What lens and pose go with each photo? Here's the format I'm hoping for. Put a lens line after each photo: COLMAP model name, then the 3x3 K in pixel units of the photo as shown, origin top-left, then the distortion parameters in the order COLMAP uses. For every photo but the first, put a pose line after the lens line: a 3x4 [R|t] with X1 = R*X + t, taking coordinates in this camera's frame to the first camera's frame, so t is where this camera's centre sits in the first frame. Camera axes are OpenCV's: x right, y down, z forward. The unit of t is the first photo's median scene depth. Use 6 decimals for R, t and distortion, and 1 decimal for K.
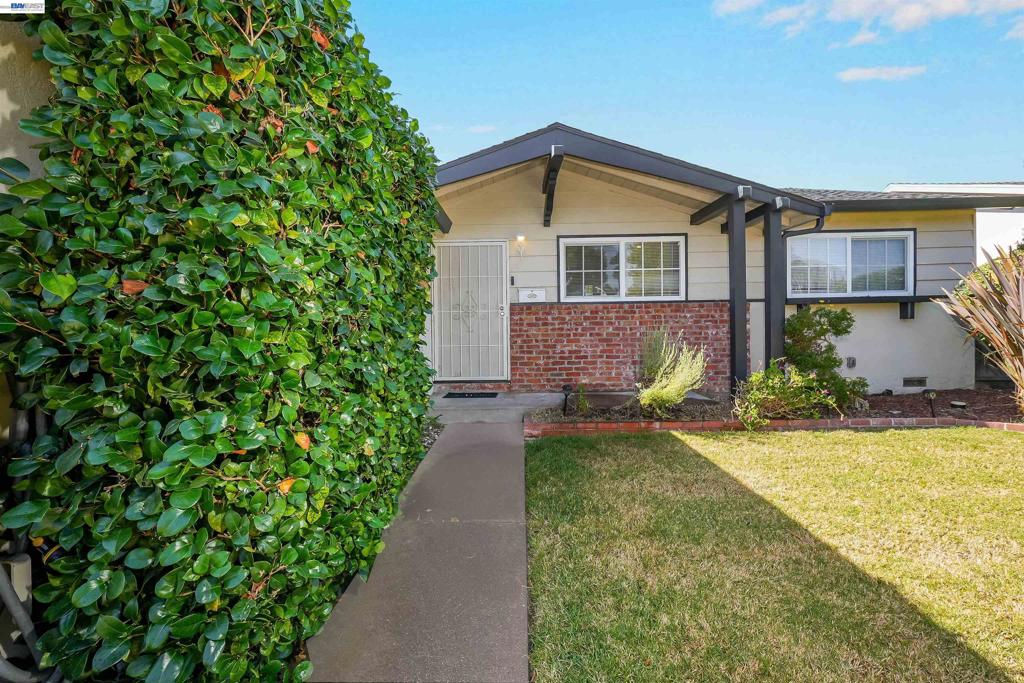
lens RADIAL K [[447.0, 0, 510.5], [0, 447.0, 339.7], [0, 0, 1]] dist [-0.007362, 0.002787]
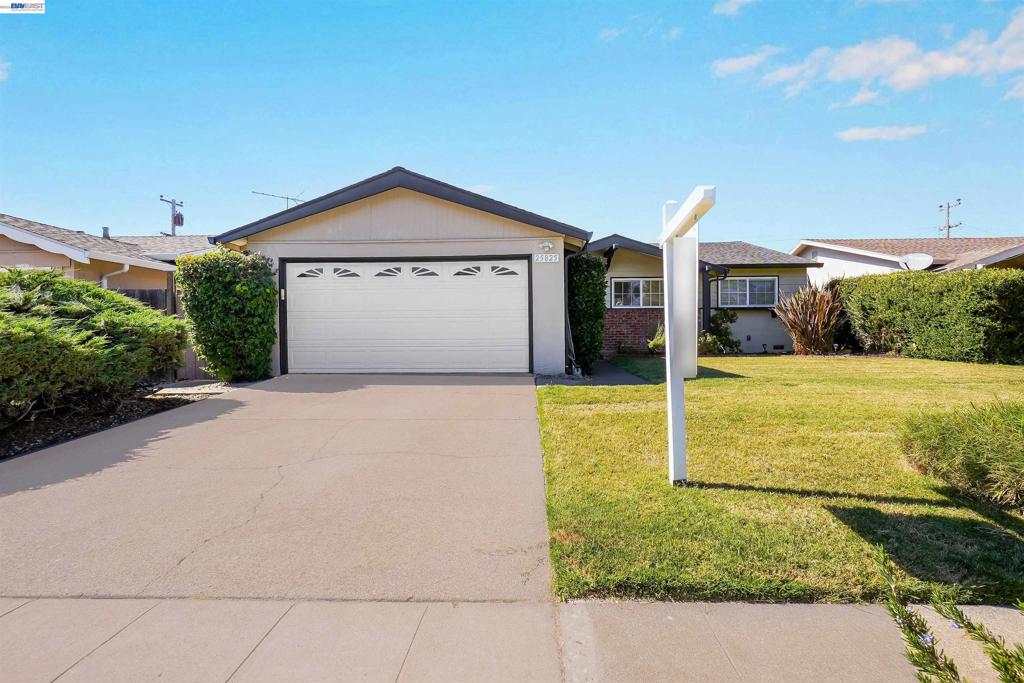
lens RADIAL K [[447.0, 0, 511.8], [0, 447.0, 338.0], [0, 0, 1]] dist [-0.007362, 0.002787]
pose [[0.999800, 0.011485, -0.016380, -0.332881], [-0.011801, 0.999743, -0.019355, 0.106037], [0.016154, 0.019544, 0.999678, -1.149157]]
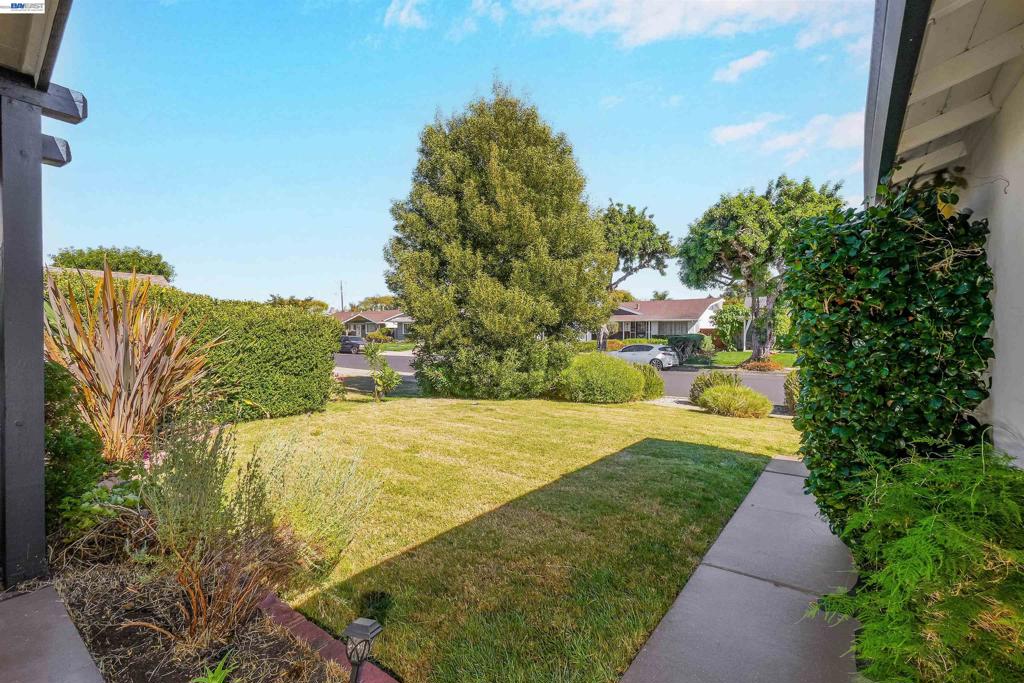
lens RADIAL K [[447.0, 0, 515.7], [0, 447.0, 337.7], [0, 0, 1]] dist [-0.007362, 0.002787]
pose [[-0.815984, 0.014402, 0.577895, -0.098716], [0.027731, 0.999514, 0.014245, -0.065707], [-0.577409, 0.027649, -0.815987, 0.888531]]
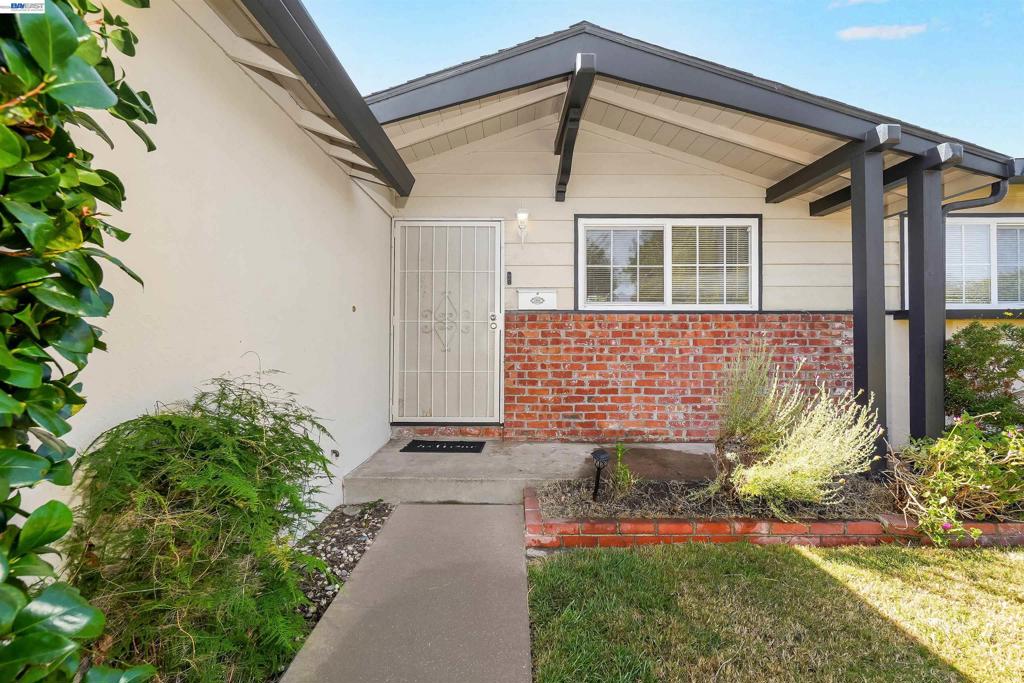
lens RADIAL K [[447.0, 0, 514.1], [0, 447.0, 338.8], [0, 0, 1]] dist [-0.007362, 0.002787]
pose [[0.999682, 0.016642, 0.018919, 0.000497], [-0.016056, 0.999399, -0.030724, -0.017410], [-0.019419, 0.030410, 0.999349, 0.318969]]
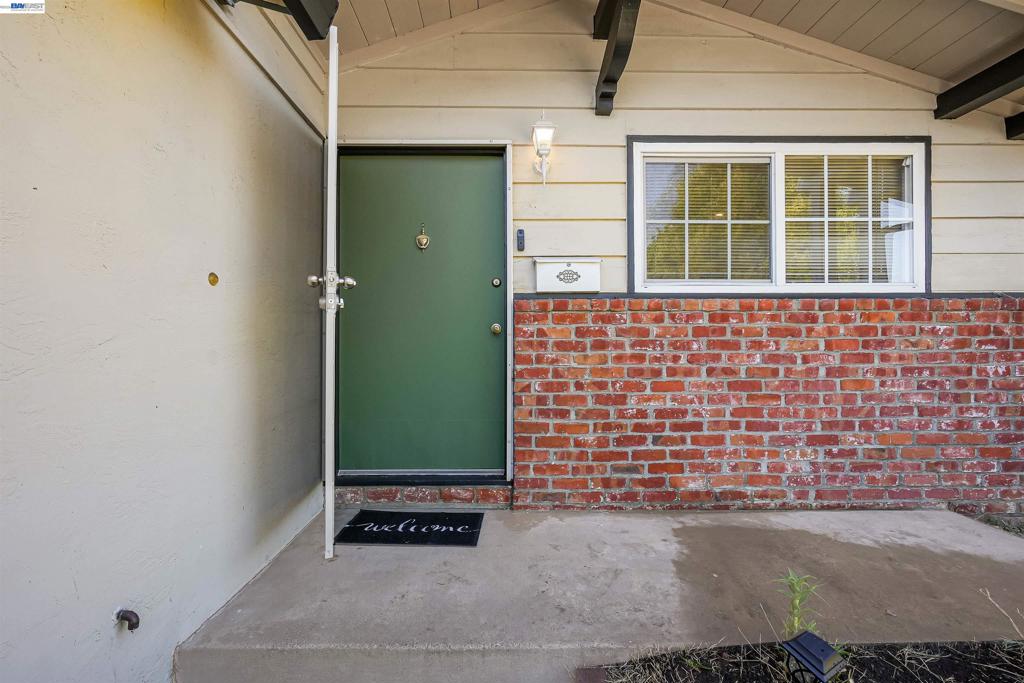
lens RADIAL K [[447.0, 0, 510.0], [0, 447.0, 340.1], [0, 0, 1]] dist [-0.007362, 0.002787]
pose [[0.999075, 0.012454, 0.041158, -0.021761], [-0.011206, 0.999474, -0.030432, -0.025911], [-0.041515, 0.029942, 0.998689, 0.595384]]
